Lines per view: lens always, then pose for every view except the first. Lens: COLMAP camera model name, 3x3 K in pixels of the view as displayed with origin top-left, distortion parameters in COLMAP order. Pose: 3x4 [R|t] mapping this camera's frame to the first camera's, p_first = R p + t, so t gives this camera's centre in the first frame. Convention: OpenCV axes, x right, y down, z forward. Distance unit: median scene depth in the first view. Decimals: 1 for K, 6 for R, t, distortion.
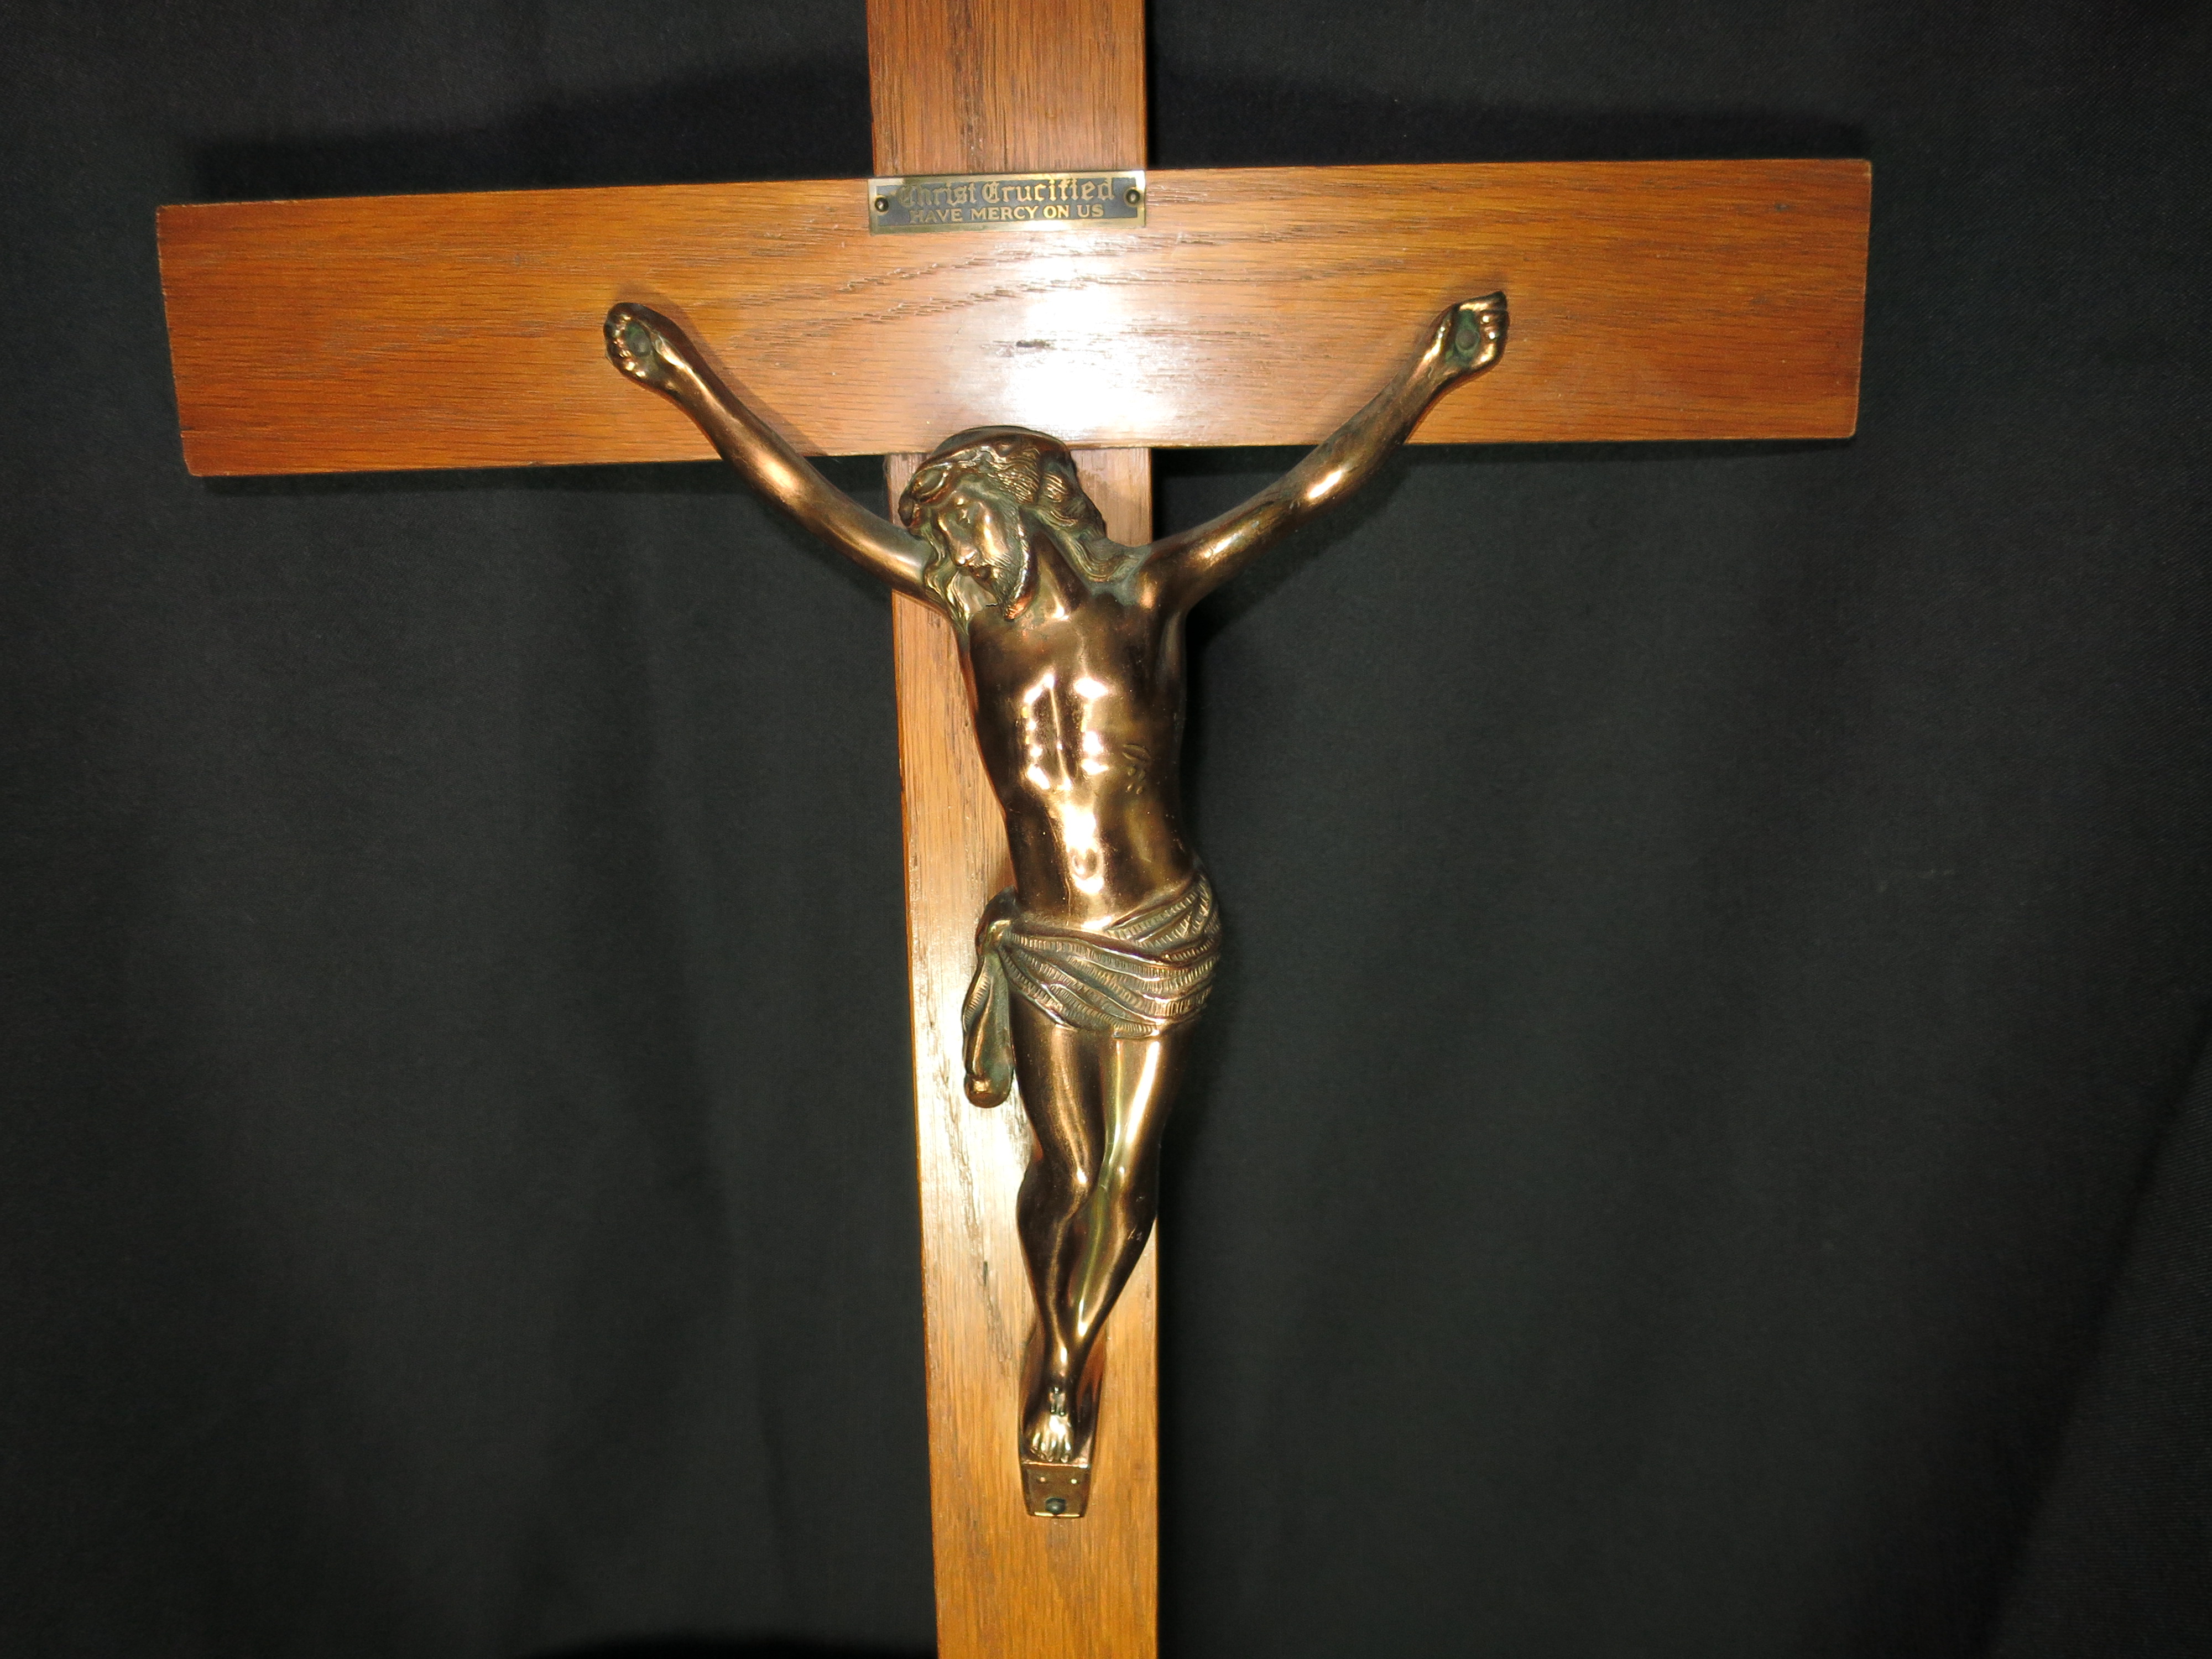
lens RADIAL K [[1546.2, 0, 1092.4], [0, 1546.2, 775.7], [0, 0, 1]] dist [-0.035583, 0.004853]
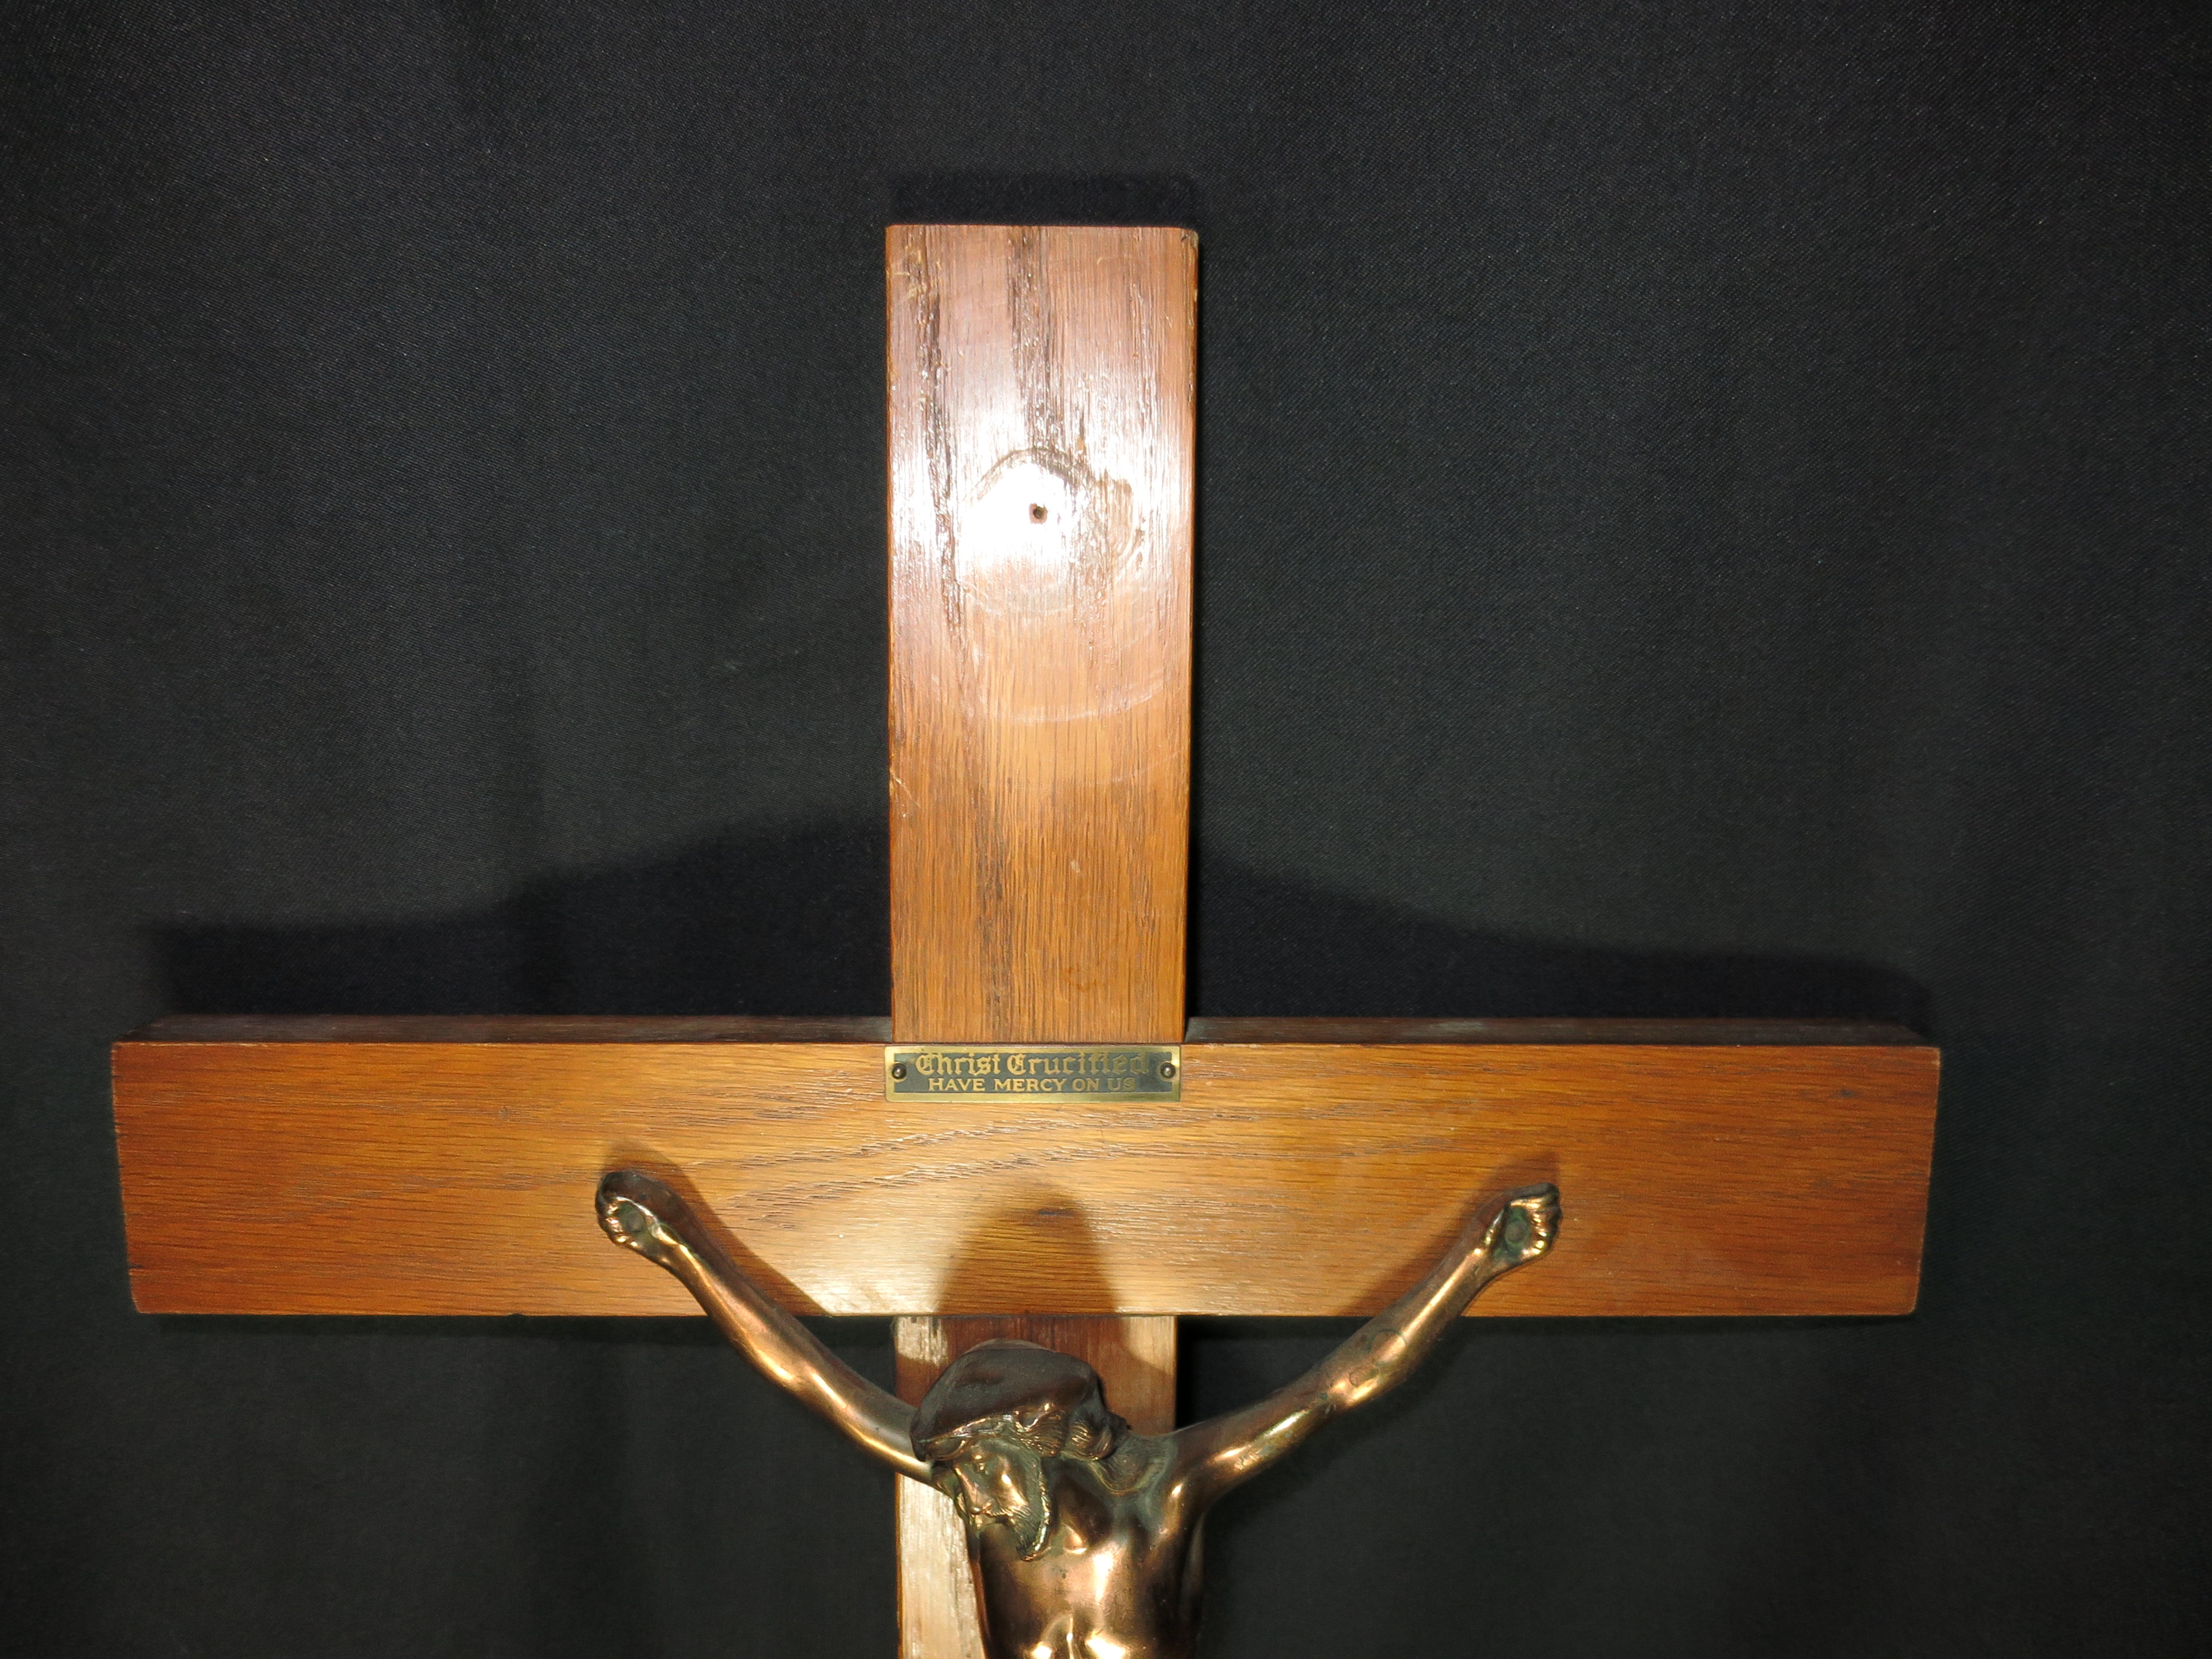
lens RADIAL K [[1546.2, 0, 1092.4], [0, 1546.2, 775.7], [0, 0, 1]] dist [-0.035583, 0.004853]
pose [[0.999222, 0.028764, 0.026991, -0.049702], [-0.027292, 0.998200, -0.053399, -0.501342], [-0.028478, 0.052620, 0.998208, 0.049881]]
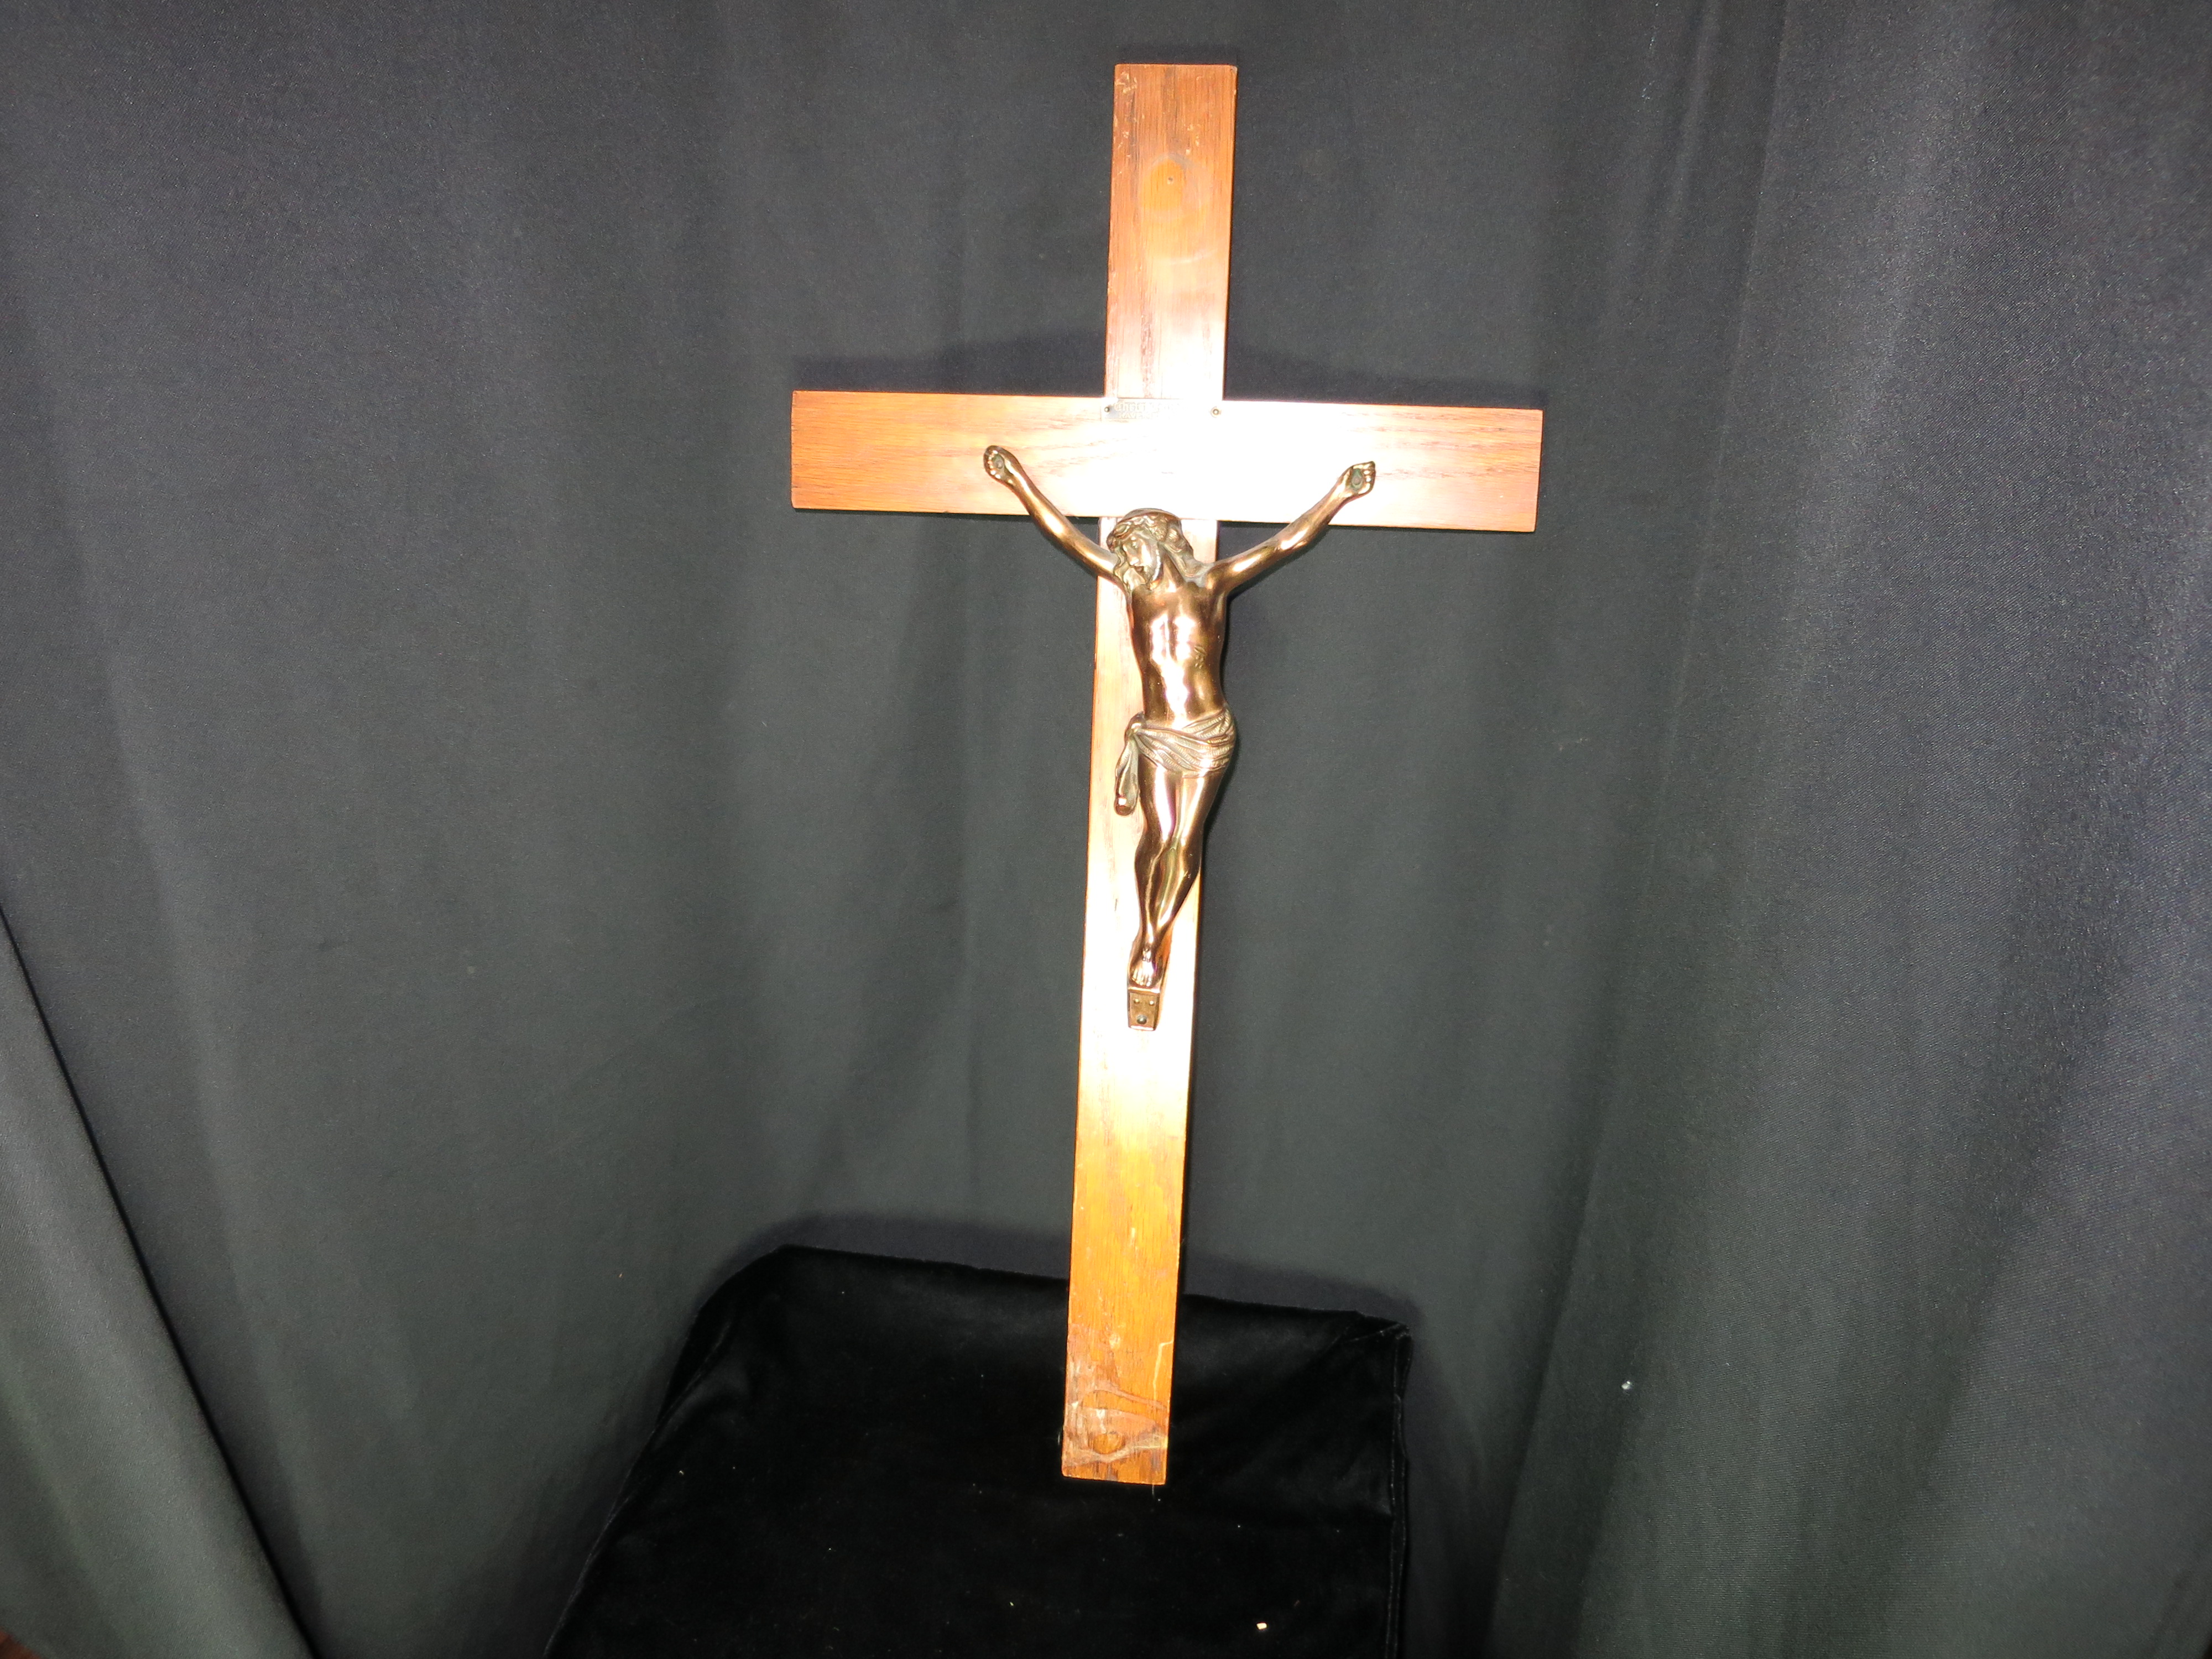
lens RADIAL K [[1521.4, 0, 1111.6], [0, 1521.4, 751.0], [0, 0, 1]] dist [-0.000869, 0.000499]
pose [[0.995759, 0.065278, -0.064827, 0.051955], [-0.068331, 0.996599, -0.046053, 0.244556], [0.061600, 0.050287, 0.996833, -1.249513]]
